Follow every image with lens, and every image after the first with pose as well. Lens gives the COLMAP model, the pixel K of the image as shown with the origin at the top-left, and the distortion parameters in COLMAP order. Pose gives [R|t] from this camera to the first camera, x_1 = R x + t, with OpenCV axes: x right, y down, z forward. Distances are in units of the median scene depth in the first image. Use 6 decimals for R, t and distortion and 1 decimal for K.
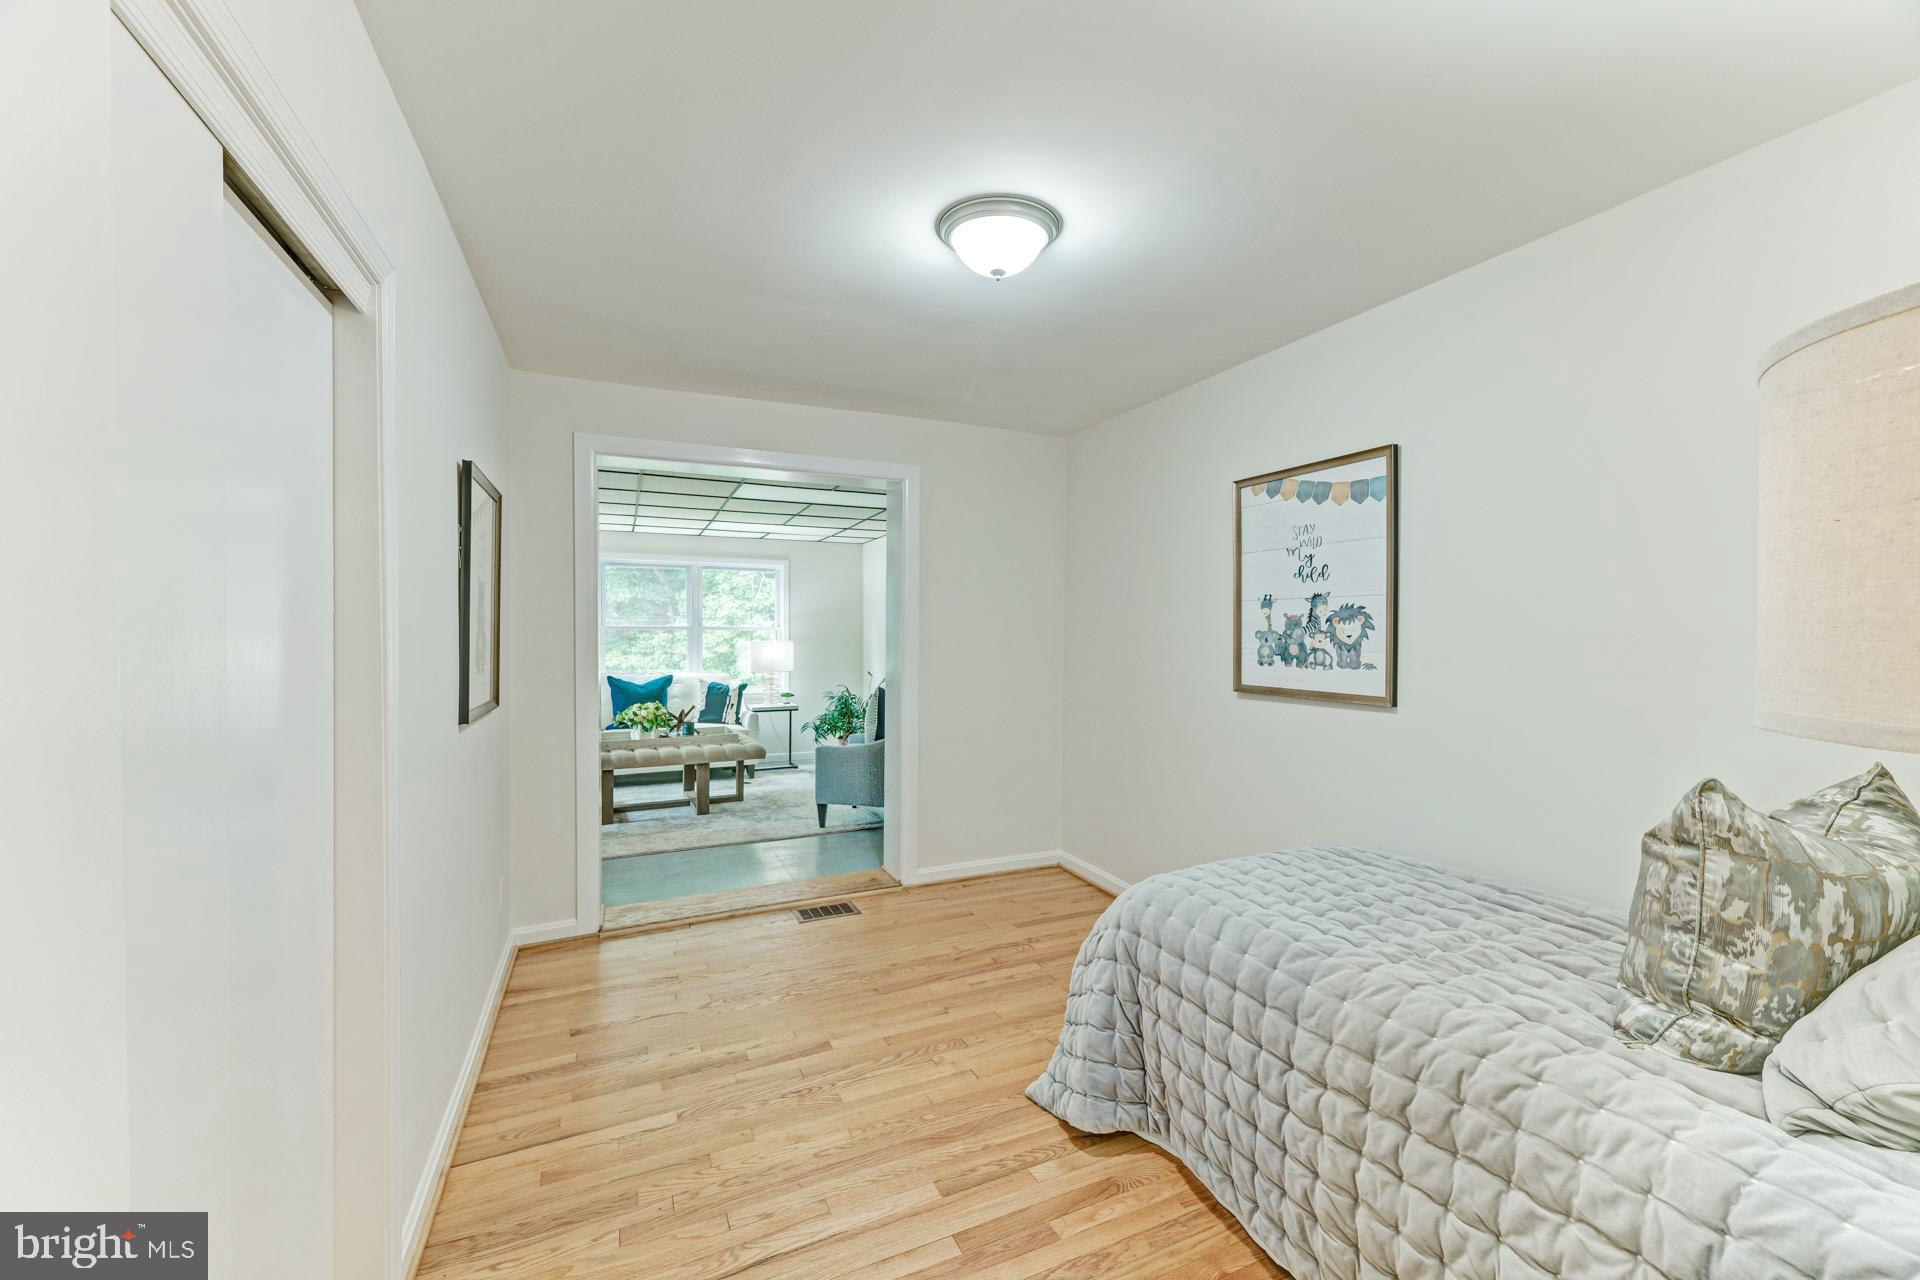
lens RADIAL K [[773.0, 0, 966.9], [0, 773.0, 627.6], [0, 0, 1]] dist [0.009005, -0.002195]
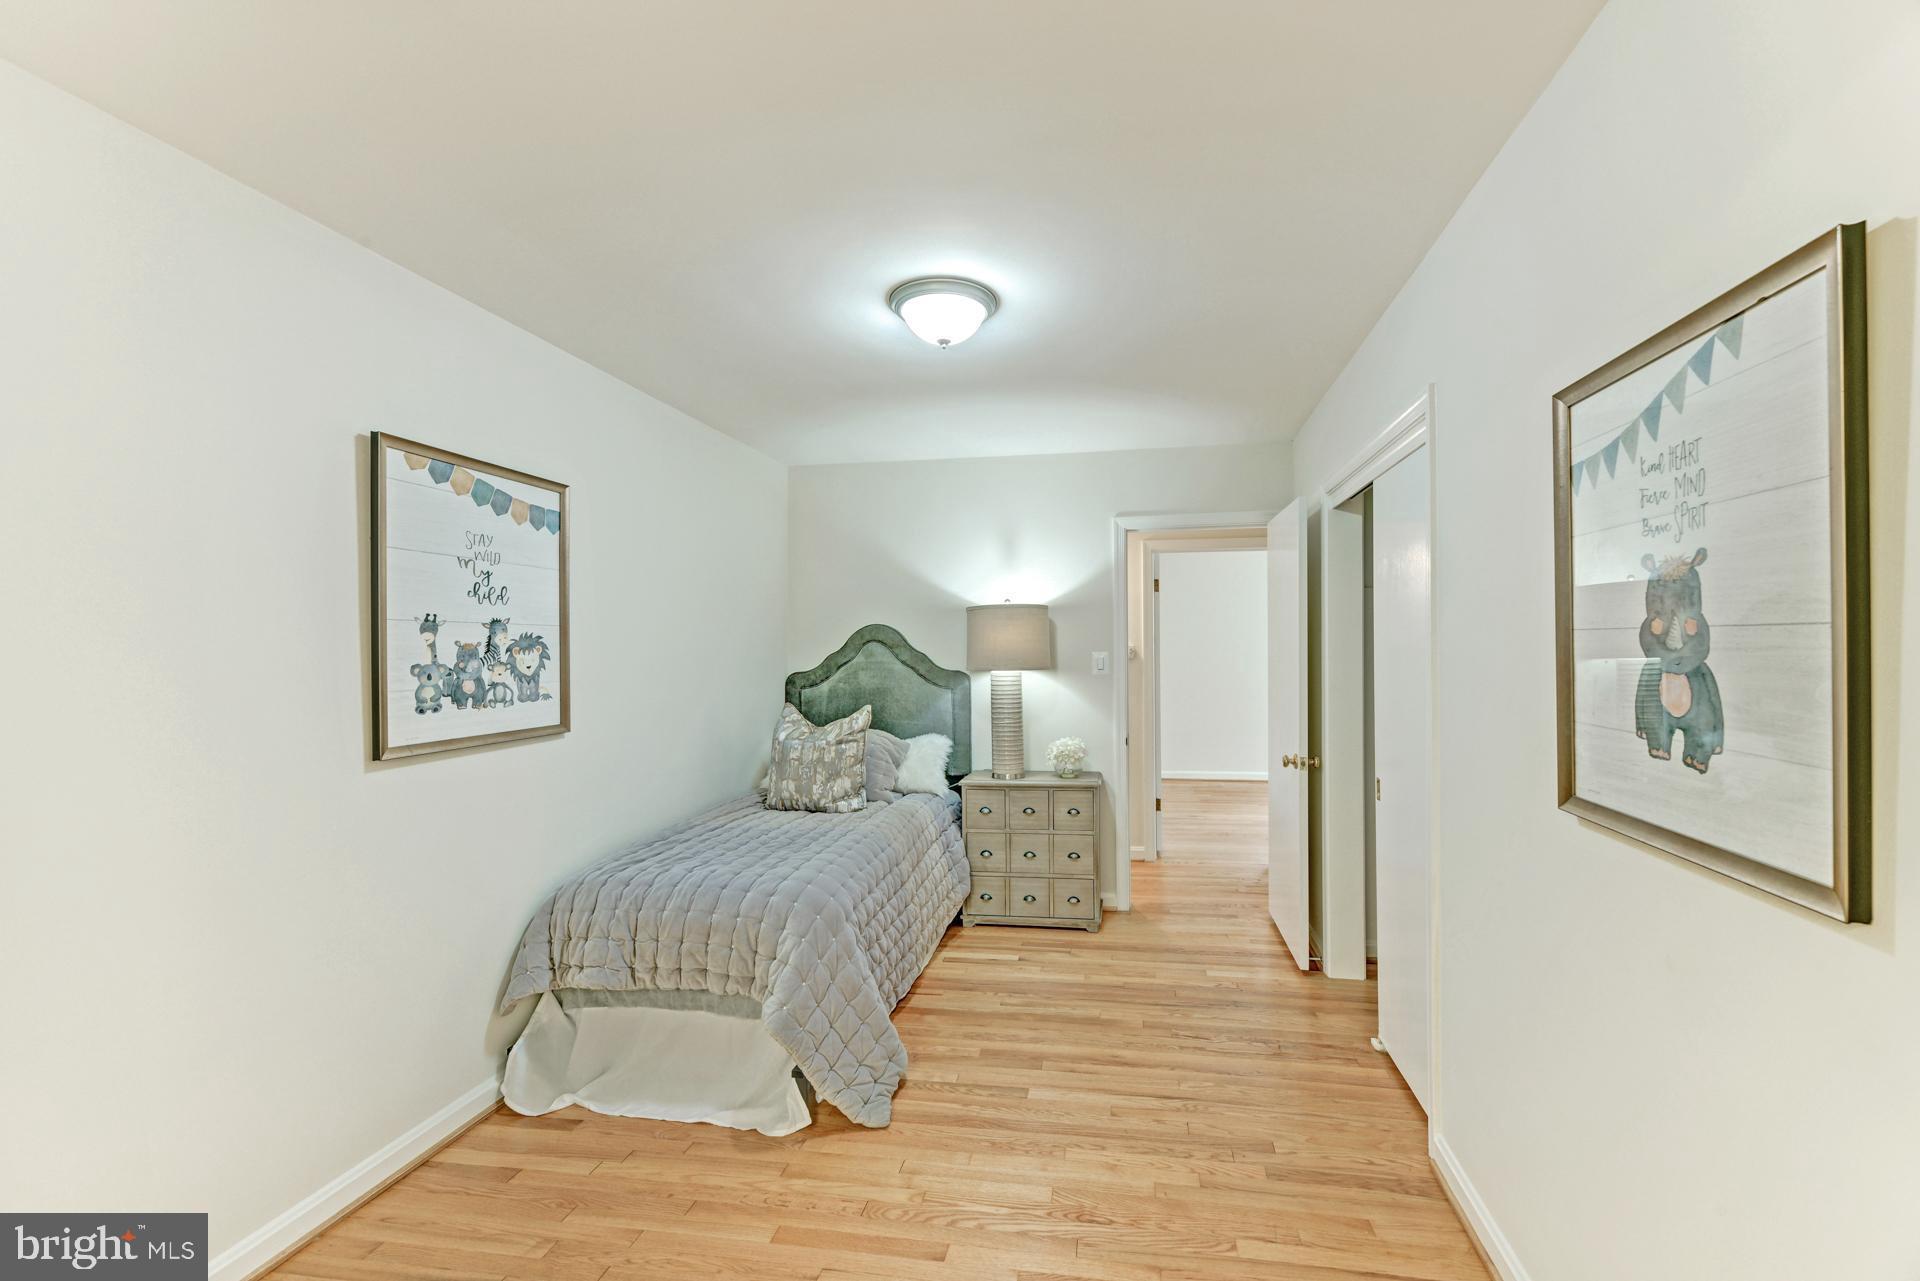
lens RADIAL K [[773.0, 0, 965.1], [0, 773.0, 648.6], [0, 0, 1]] dist [0.009005, -0.002195]
pose [[-0.801247, -0.002634, 0.598329, -0.481912], [-0.001222, 0.999995, 0.002765, -0.014190], [-0.598333, 0.001485, -0.801246, 1.393341]]
